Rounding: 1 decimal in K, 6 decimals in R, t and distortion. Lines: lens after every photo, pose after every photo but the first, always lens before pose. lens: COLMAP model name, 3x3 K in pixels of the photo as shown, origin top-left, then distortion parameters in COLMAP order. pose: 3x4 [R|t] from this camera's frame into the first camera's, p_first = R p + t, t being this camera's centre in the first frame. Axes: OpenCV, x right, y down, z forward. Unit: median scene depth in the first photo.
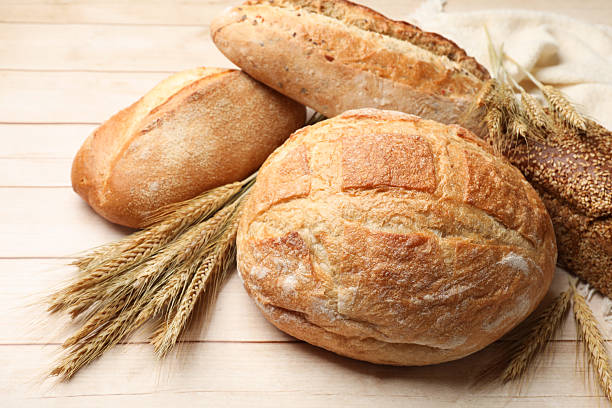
lens RADIAL K [[1000.0, 0, 306.0], [0, 1000.0, 204.0], [0, 0, 1]] dist [0.021210, 0.140941]
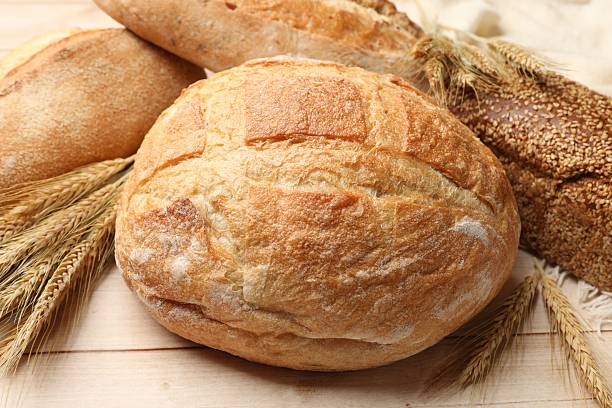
lens RADIAL K [[1000.0, 0, 306.0], [0, 1000.0, 204.0], [0, 0, 1]] dist [0.021210, 0.140941]
pose [[0.997120, -0.029674, 0.069797, 0.025967], [0.033989, 0.997530, -0.061468, 0.077890], [-0.067800, 0.063664, 0.995666, 0.222154]]
